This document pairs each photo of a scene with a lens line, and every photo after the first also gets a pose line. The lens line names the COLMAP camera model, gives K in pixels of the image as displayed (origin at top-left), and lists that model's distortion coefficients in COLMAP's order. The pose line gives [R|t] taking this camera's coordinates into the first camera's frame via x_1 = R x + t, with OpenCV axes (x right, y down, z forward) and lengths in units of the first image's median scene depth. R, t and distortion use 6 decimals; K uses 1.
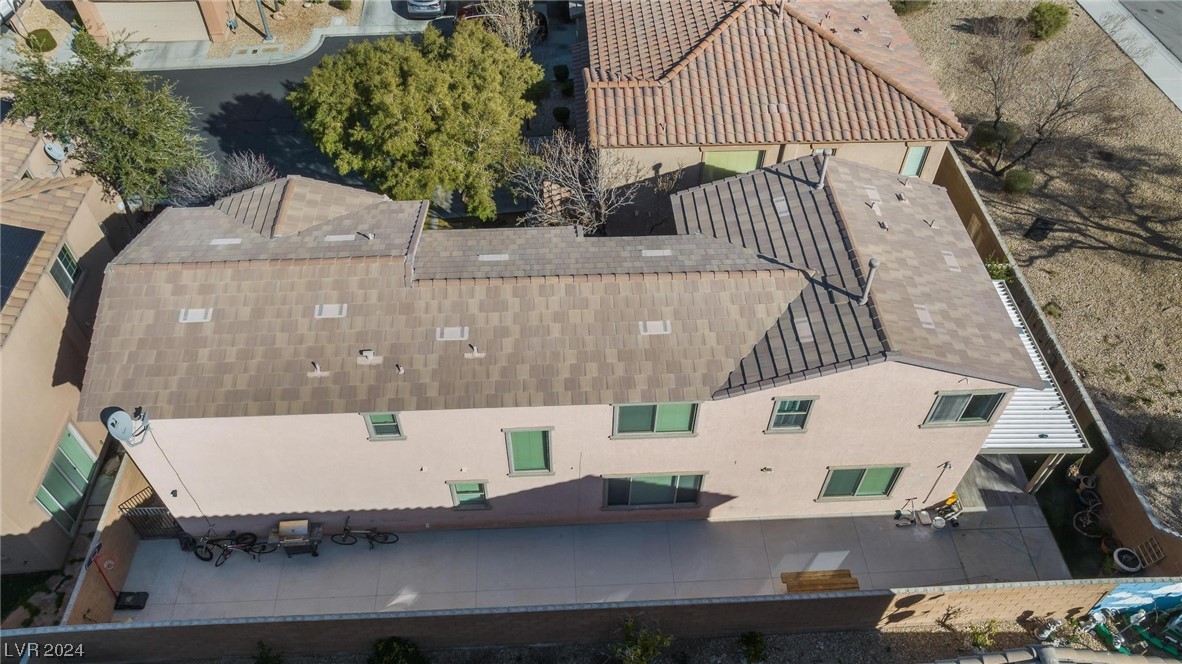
lens RADIAL K [[842.3, 0, 591.0], [0, 842.3, 332.0], [0, 0, 1]] dist [-0.025384, 0.020973]
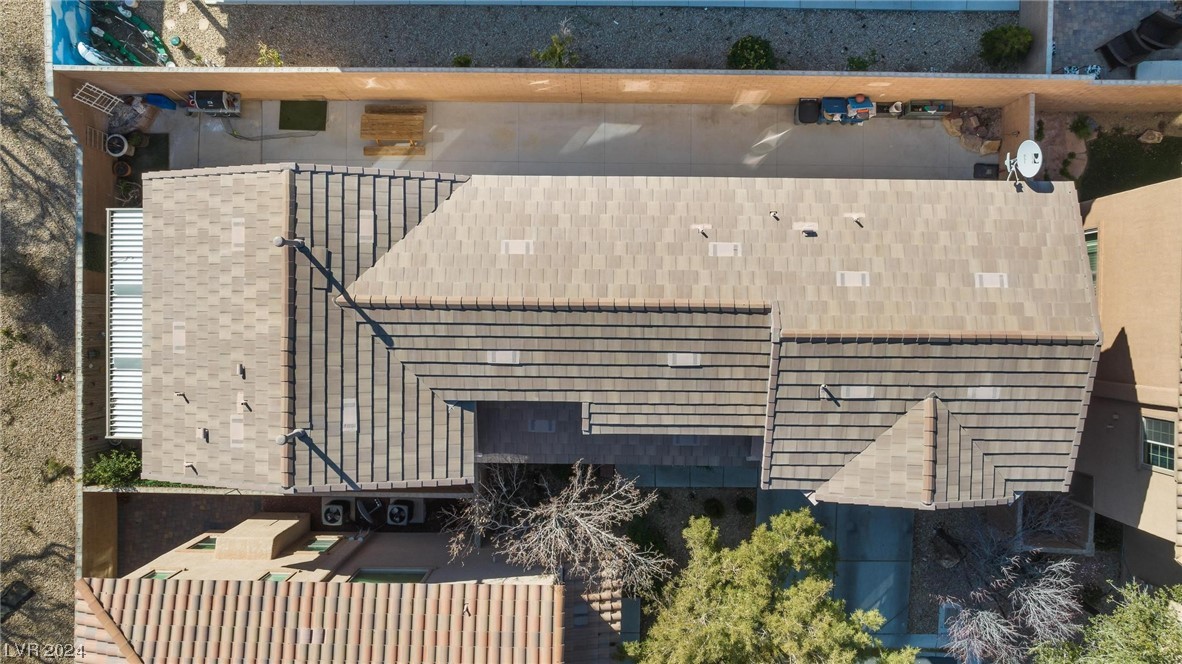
lens RADIAL K [[842.3, 0, 591.0], [0, 842.3, 332.0], [0, 0, 1]] dist [-0.025384, 0.020973]
pose [[-0.998185, -0.060222, 0.000101, -0.013052], [0.045842, -0.758734, 0.649785, -0.617451], [-0.039055, 0.648610, 0.760118, 0.280195]]
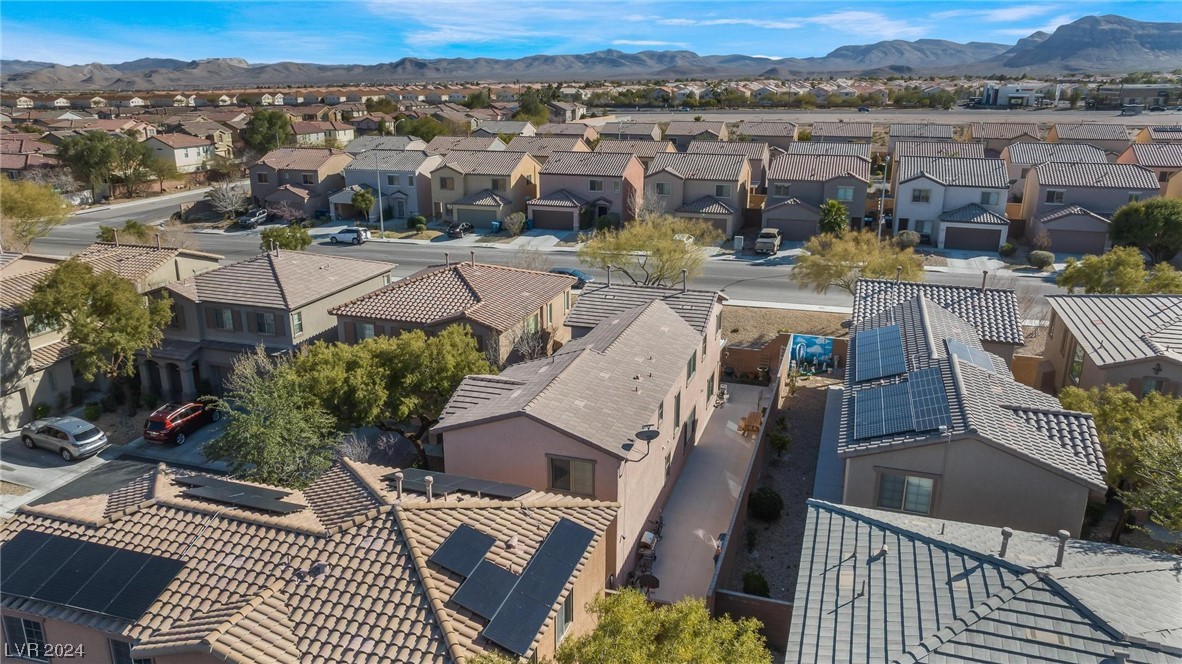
lens RADIAL K [[842.3, 0, 591.0], [0, 842.3, 332.0], [0, 0, 1]] dist [-0.025384, 0.020973]
pose [[0.356627, -0.279347, 0.891506, -1.578717], [0.702218, 0.709548, -0.058575, -0.004116], [-0.616204, 0.646921, 0.449206, 0.173035]]
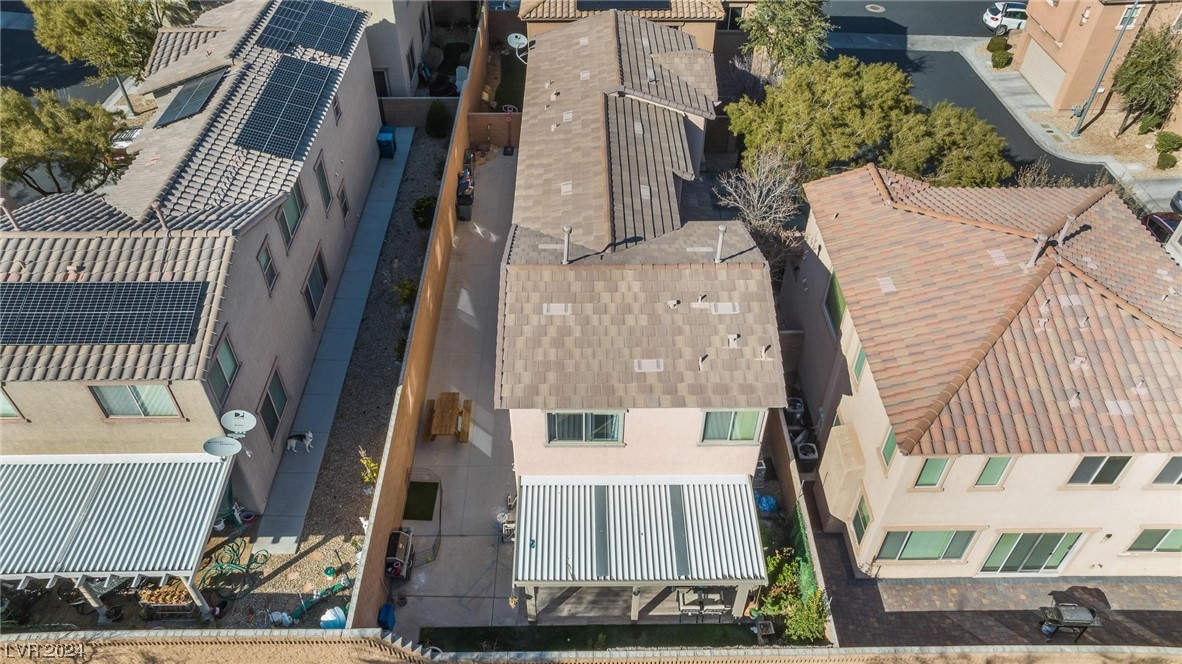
lens RADIAL K [[842.3, 0, 591.0], [0, 842.3, 332.0], [0, 0, 1]] dist [-0.025384, 0.020973]
pose [[-0.035515, 0.661499, -0.749105, 1.106802], [-0.754805, 0.473518, 0.453927, -0.477848], [0.654987, 0.581549, 0.482486, 0.435839]]
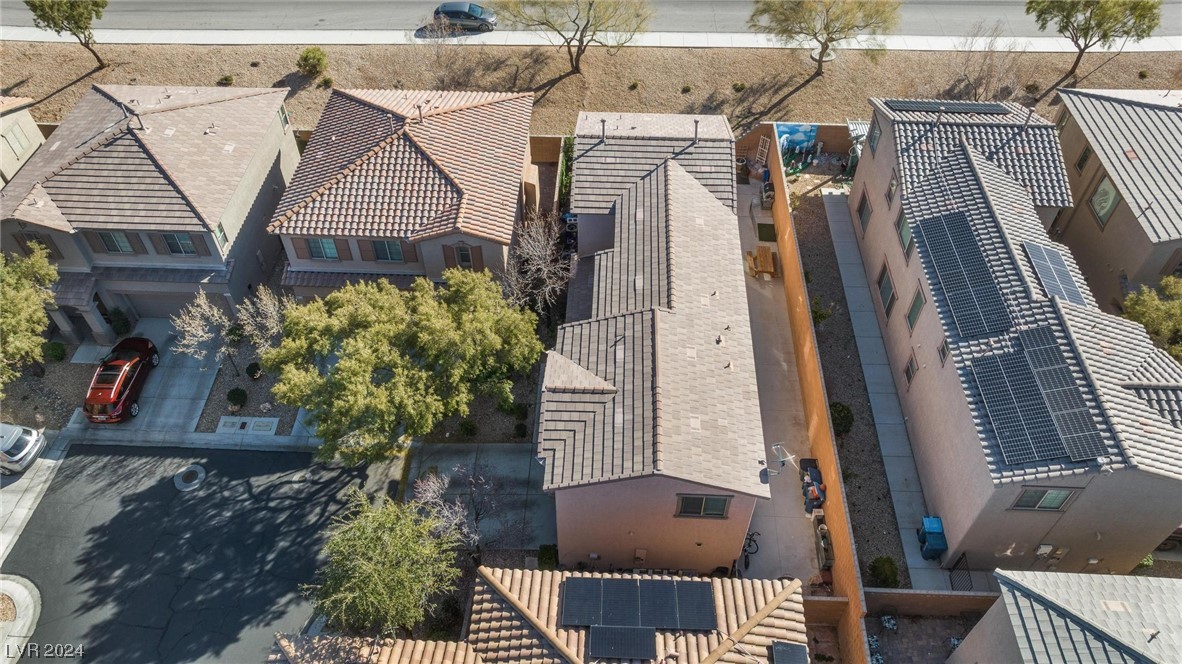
lens RADIAL K [[842.3, 0, 591.0], [0, 842.3, 332.0], [0, 0, 1]] dist [-0.025384, 0.020973]
pose [[0.091473, -0.736145, 0.670614, -1.153137], [0.748642, 0.494900, 0.441145, -0.744071], [-0.656634, 0.461697, 0.596380, 0.167144]]
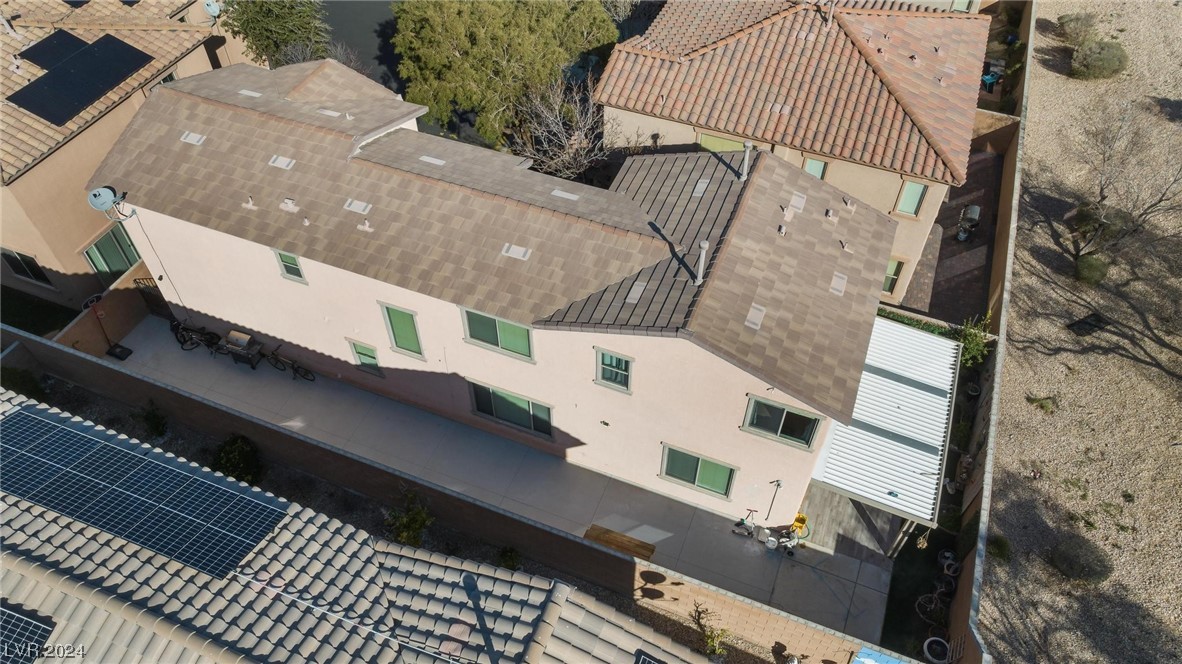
lens RADIAL K [[823.4, 0, 591.0], [0, 823.4, 332.0], [0, 0, 1]] dist [-0.021648, 0.005310]
pose [[0.908824, 0.309858, -0.279331, 0.431597], [-0.308312, 0.949937, 0.050638, 0.008434], [0.281037, 0.040100, 0.958859, 0.007074]]
